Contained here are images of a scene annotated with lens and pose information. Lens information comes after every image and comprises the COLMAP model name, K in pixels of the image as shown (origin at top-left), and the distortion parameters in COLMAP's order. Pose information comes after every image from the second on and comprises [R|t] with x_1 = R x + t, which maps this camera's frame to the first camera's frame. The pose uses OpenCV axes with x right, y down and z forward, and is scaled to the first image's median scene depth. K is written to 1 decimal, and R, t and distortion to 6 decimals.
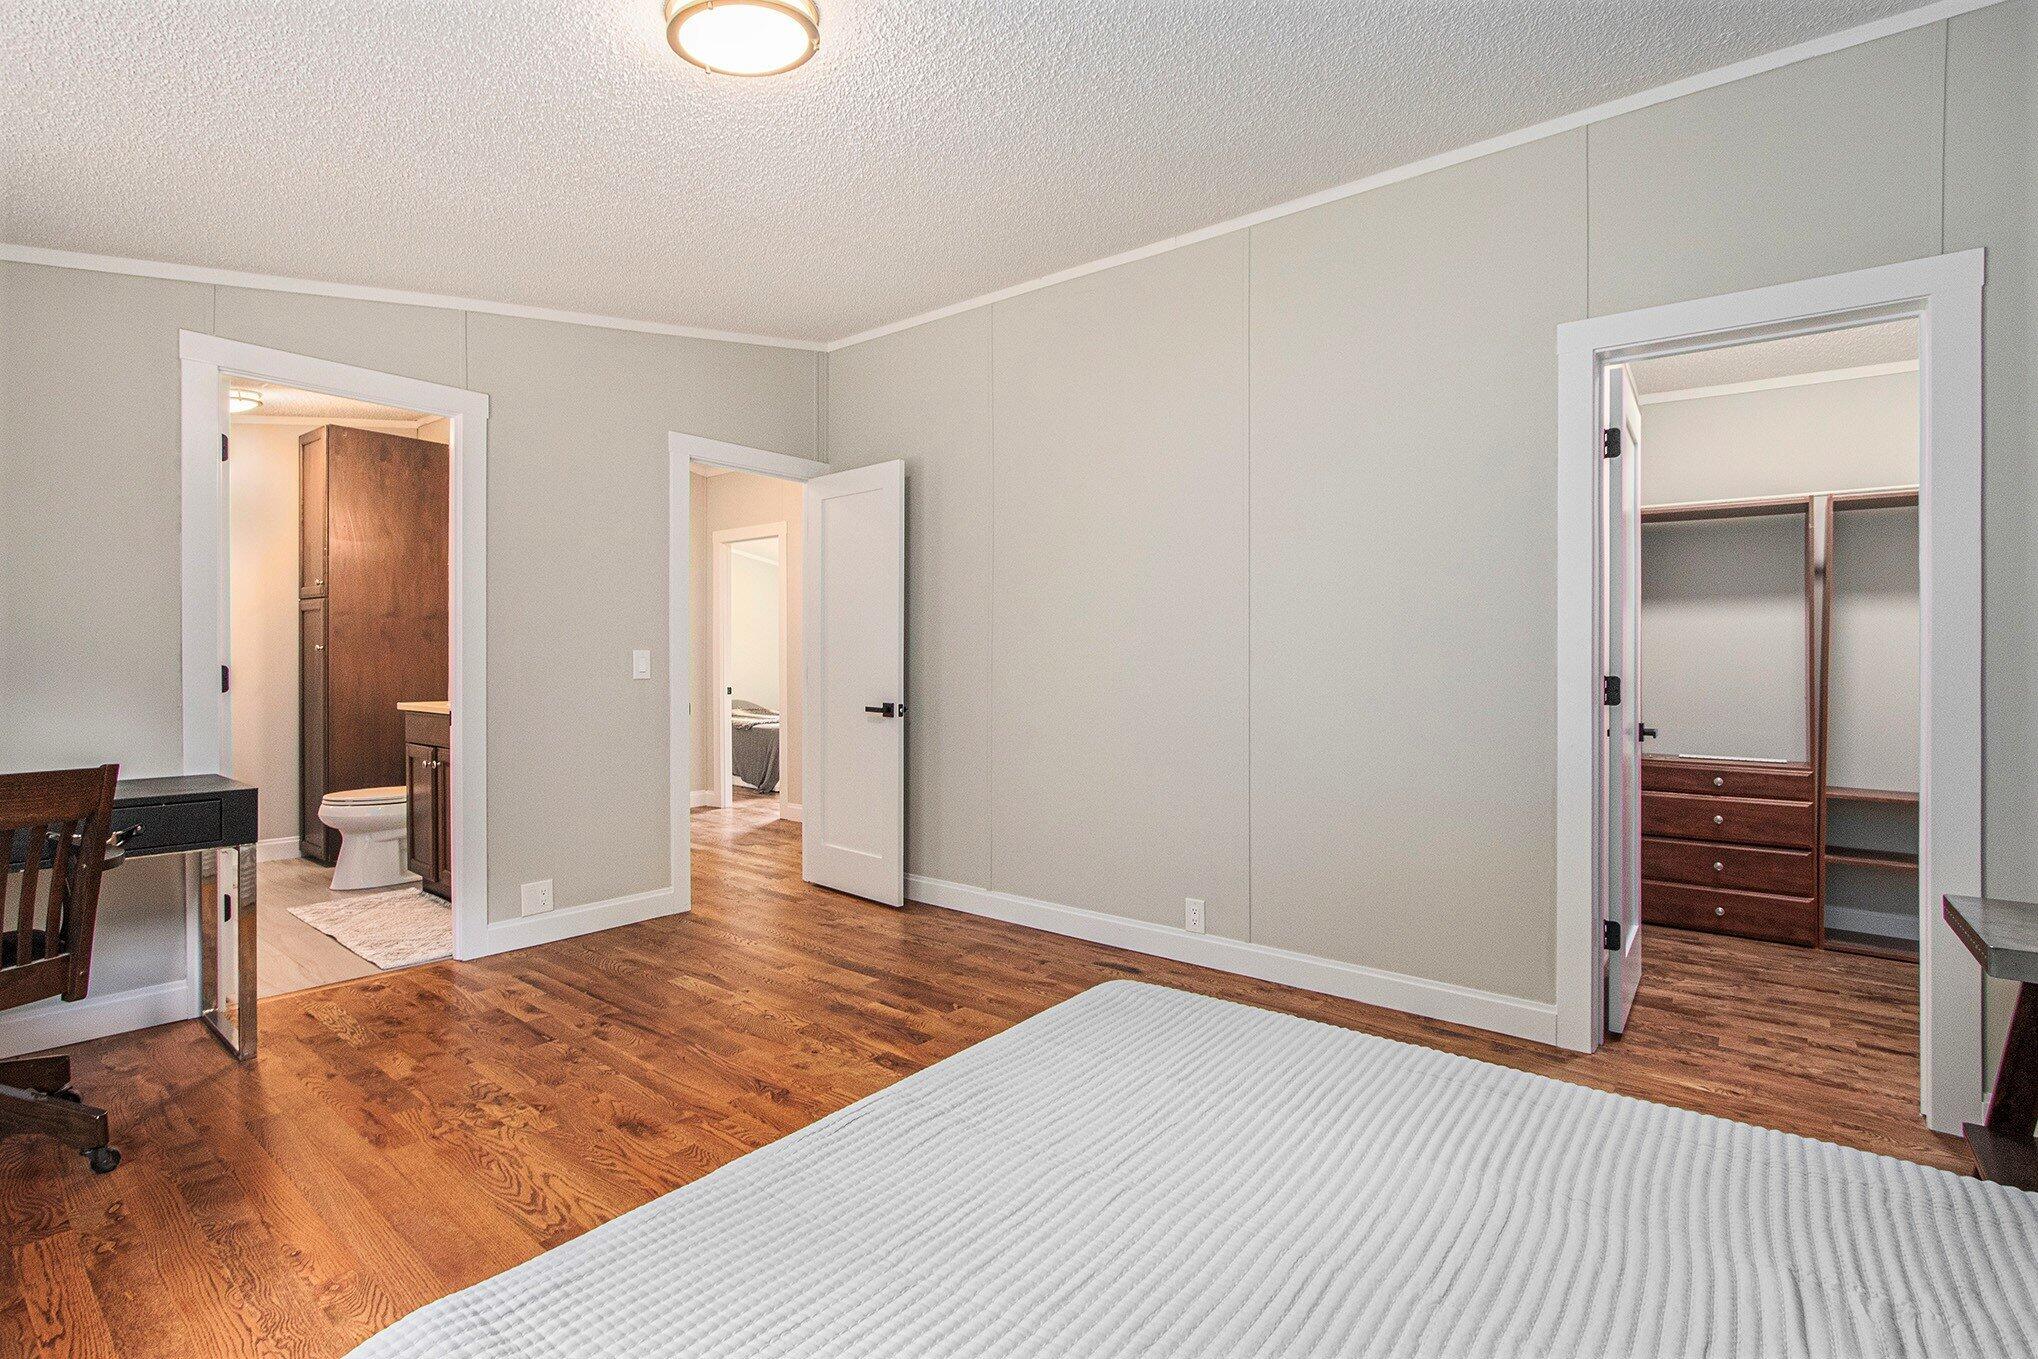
lens RADIAL K [[947.5, 0, 997.9], [0, 947.5, 667.5], [0, 0, 1]] dist [-0.041174, -0.000727]
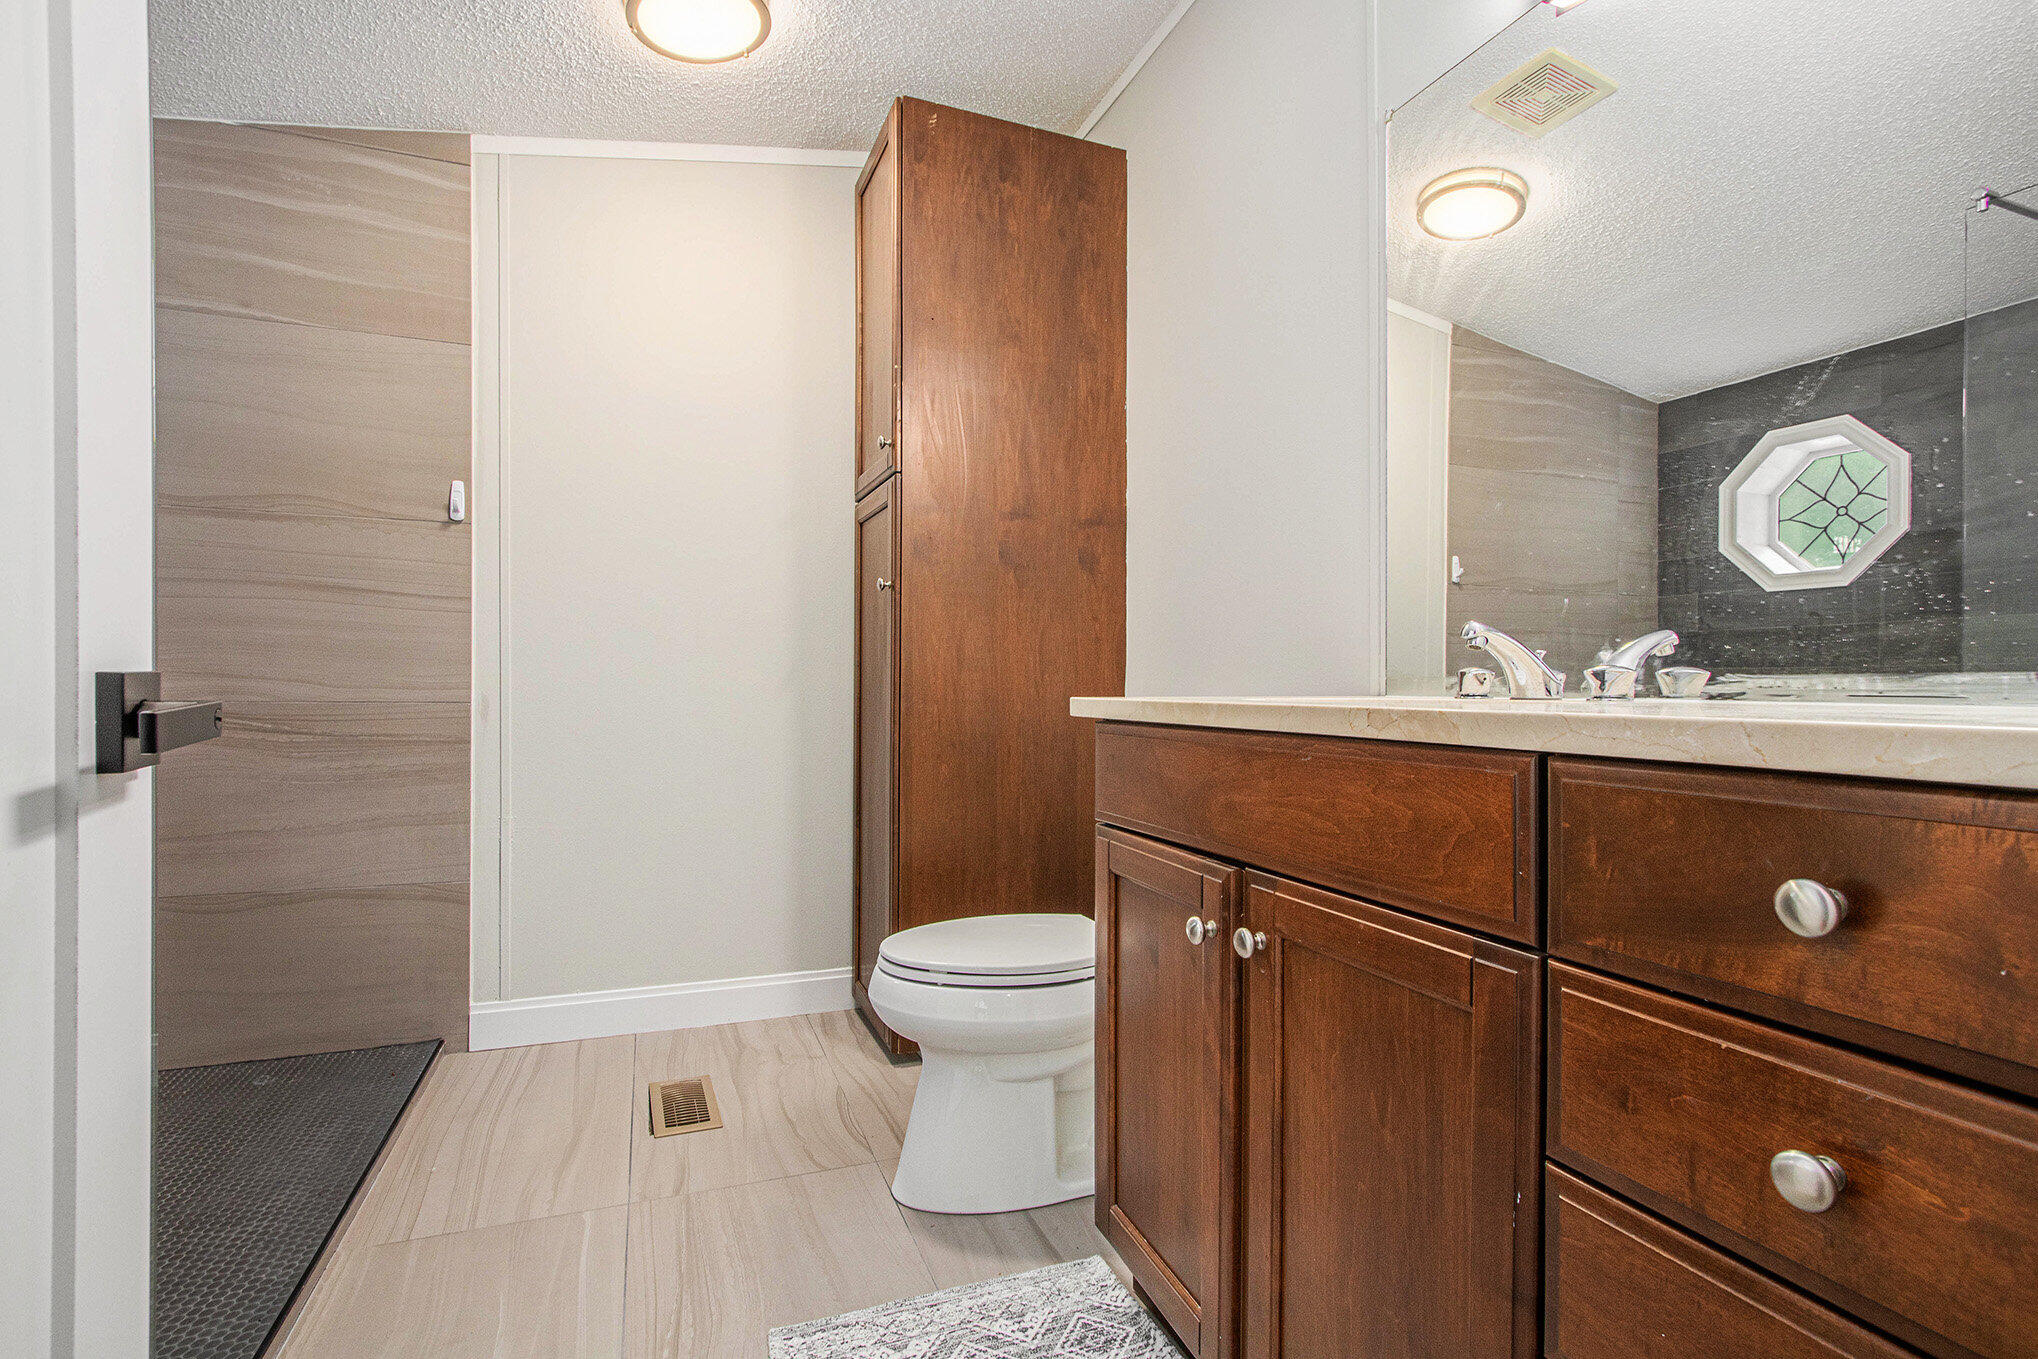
lens RADIAL K [[947.5, 0, 1019.5], [0, 947.5, 687.3], [0, 0, 1]] dist [-0.041174, -0.000727]
pose [[0.866620, 0.000494, -0.498969, -0.424431], [-0.004842, 0.999961, -0.007419, 0.032014], [0.498946, 0.008846, 0.866588, 0.604470]]
